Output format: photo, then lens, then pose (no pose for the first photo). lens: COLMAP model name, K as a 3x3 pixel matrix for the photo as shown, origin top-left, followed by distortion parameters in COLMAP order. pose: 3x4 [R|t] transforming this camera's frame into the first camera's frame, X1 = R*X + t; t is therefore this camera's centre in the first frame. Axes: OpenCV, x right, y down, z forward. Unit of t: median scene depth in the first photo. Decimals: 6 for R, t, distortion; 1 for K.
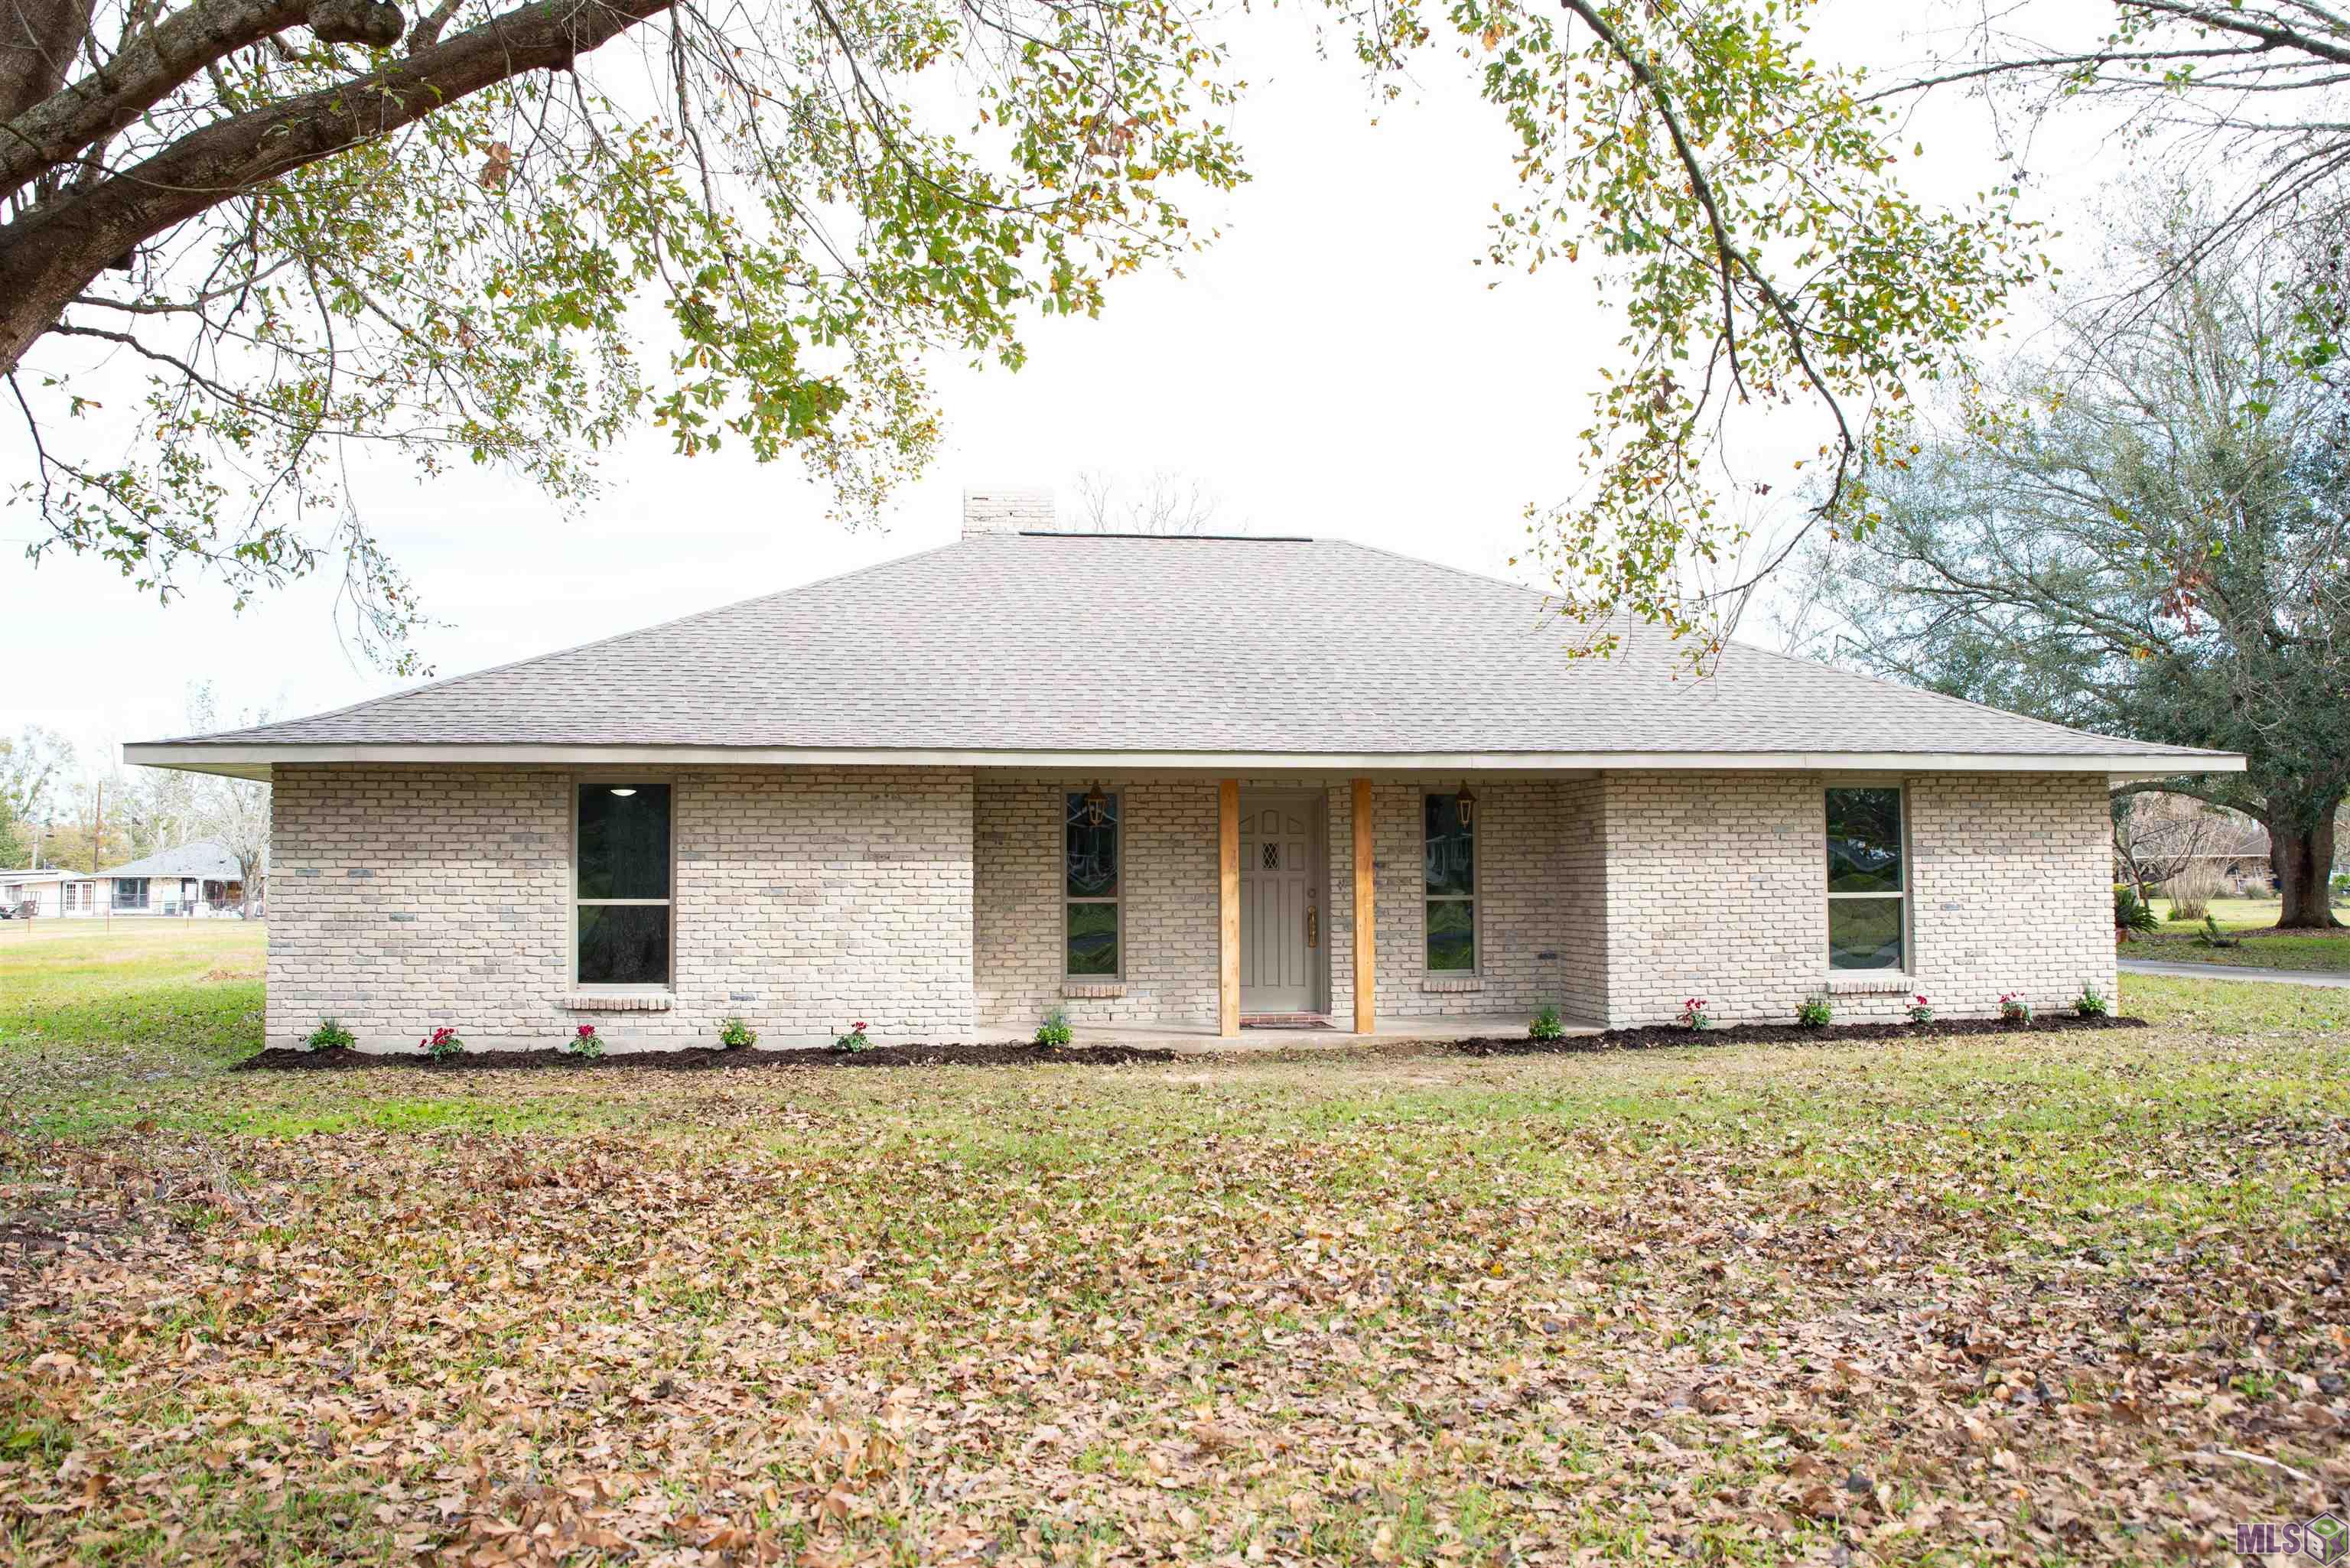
lens RADIAL K [[1595.0, 0, 1164.3], [0, 1595.0, 813.4], [0, 0, 1]] dist [-0.122364, 0.082182]
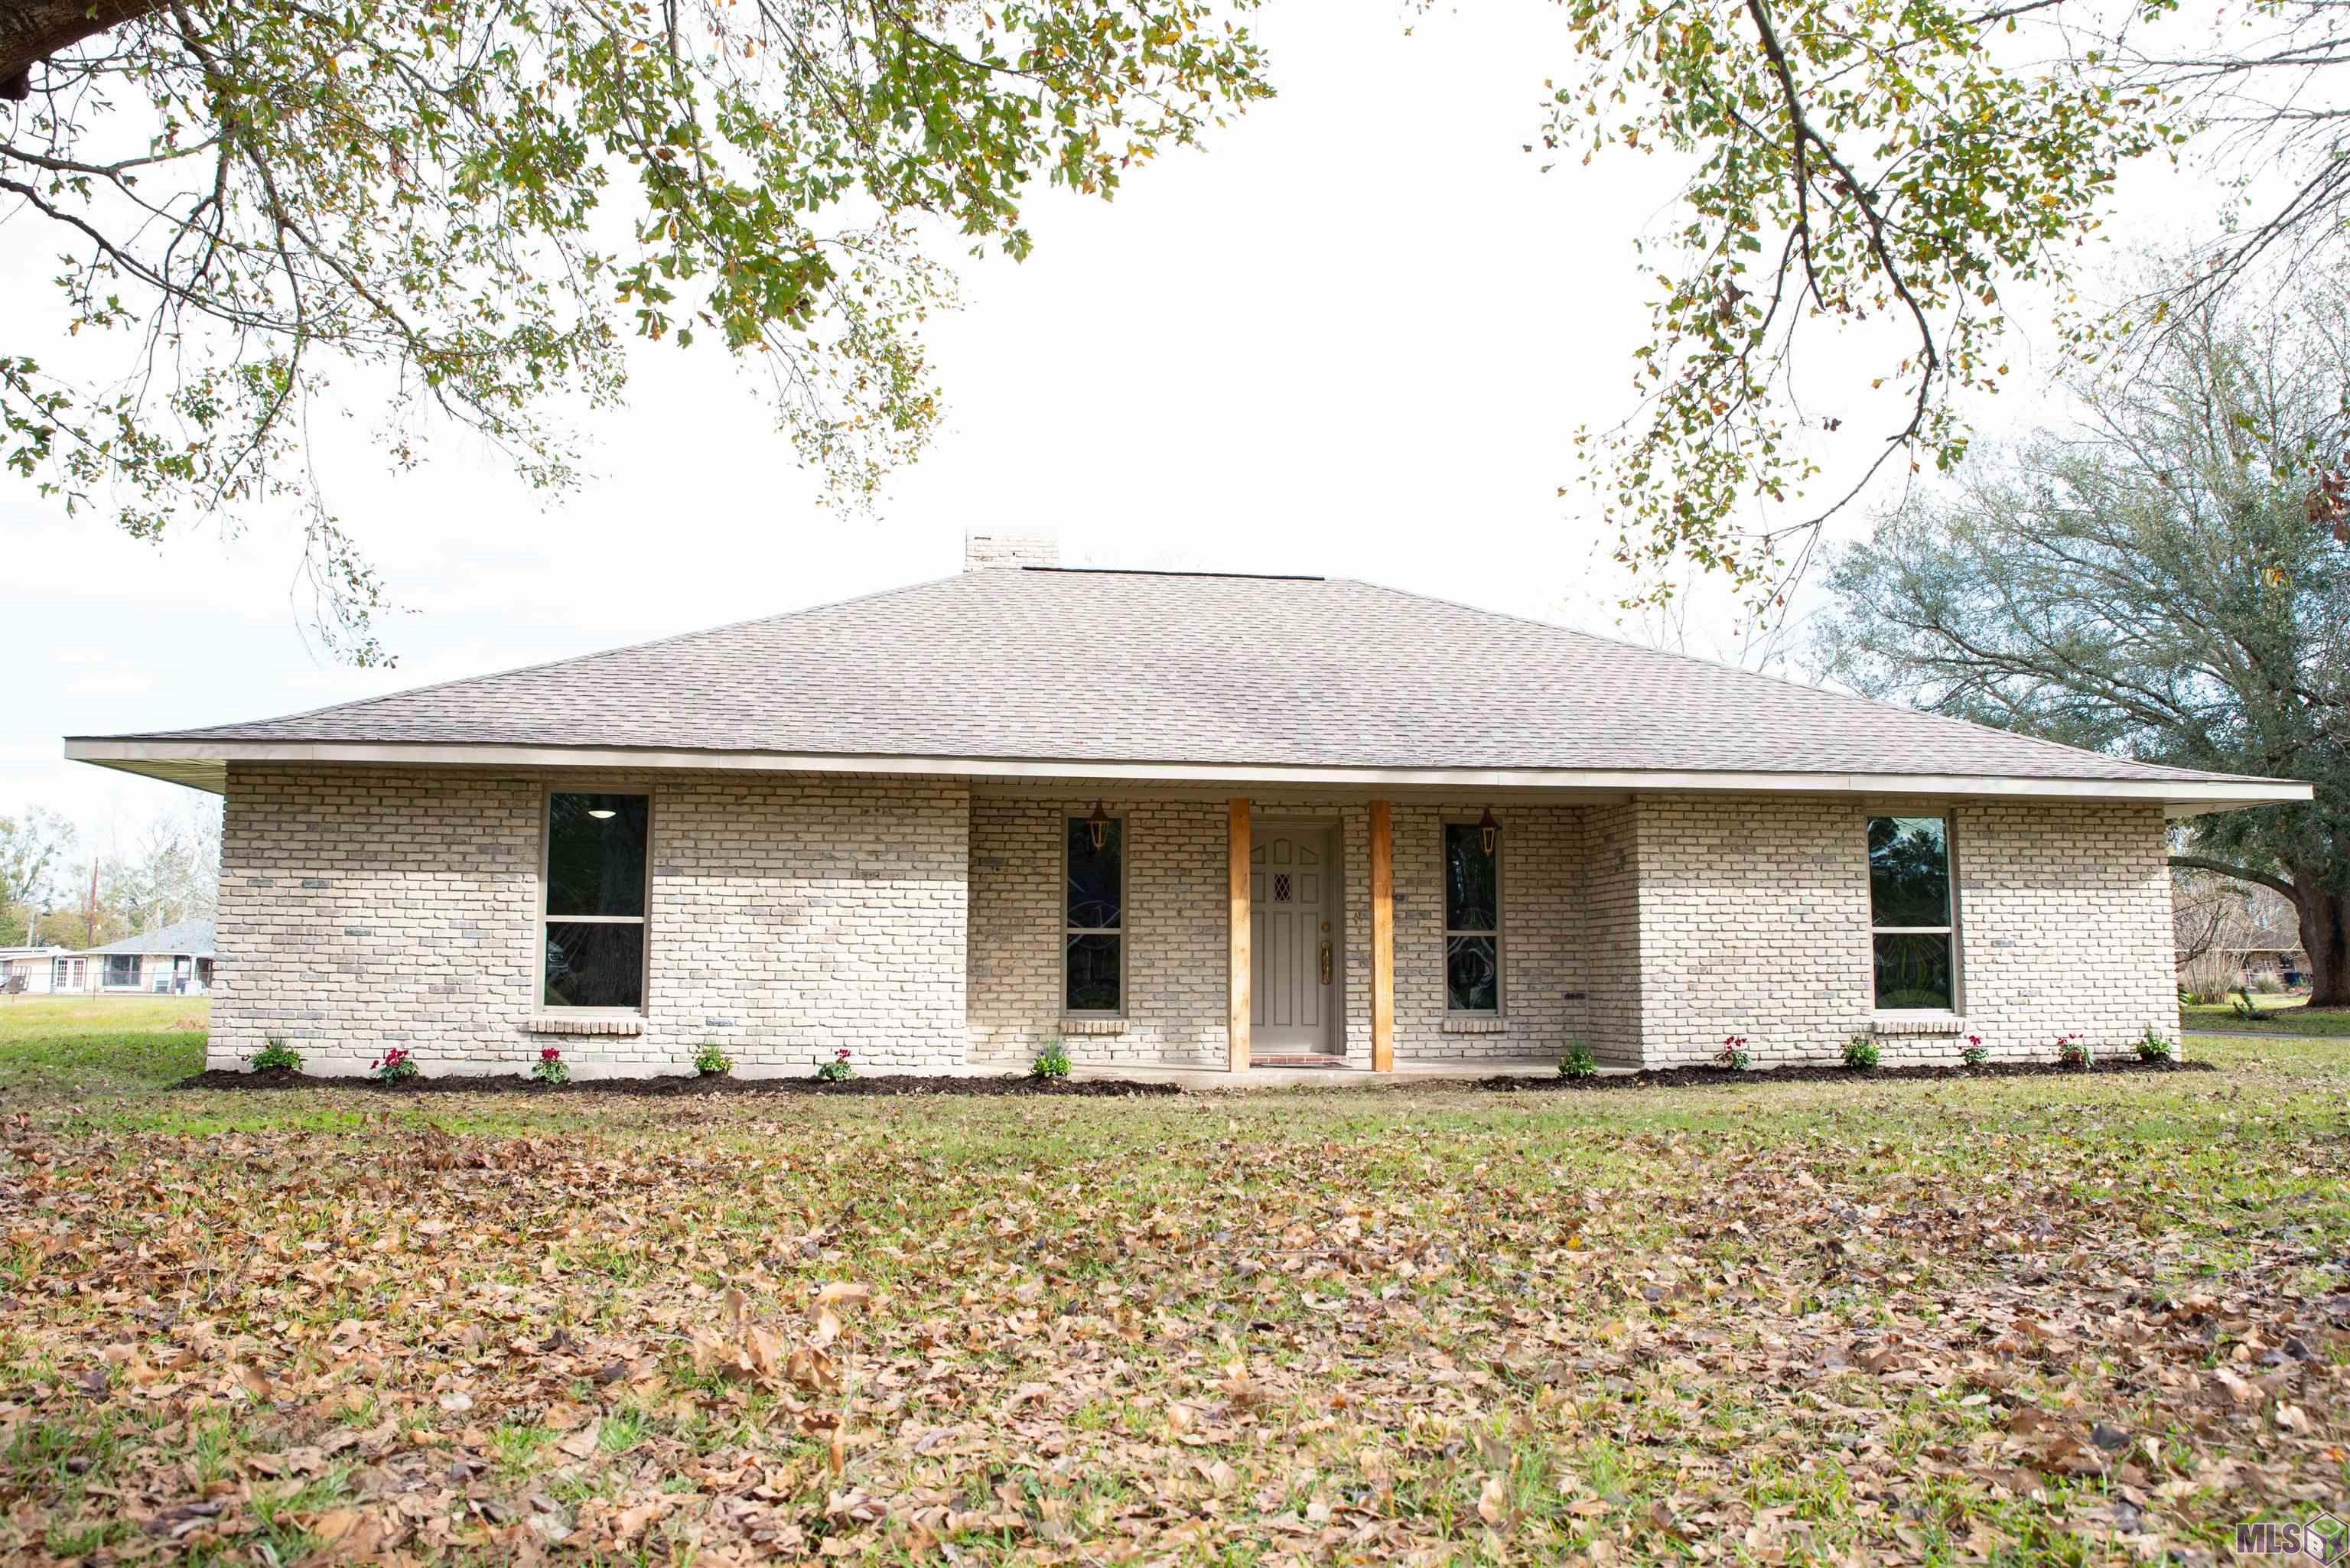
lens RADIAL K [[1595.0, 0, 1164.3], [0, 1595.0, 813.4], [0, 0, 1]] dist [-0.122364, 0.082182]
pose [[0.999962, 0.008701, -0.000832, -0.006323], [-0.008735, 0.998214, -0.059104, 0.079470], [0.000316, 0.059109, 0.998251, 0.104724]]
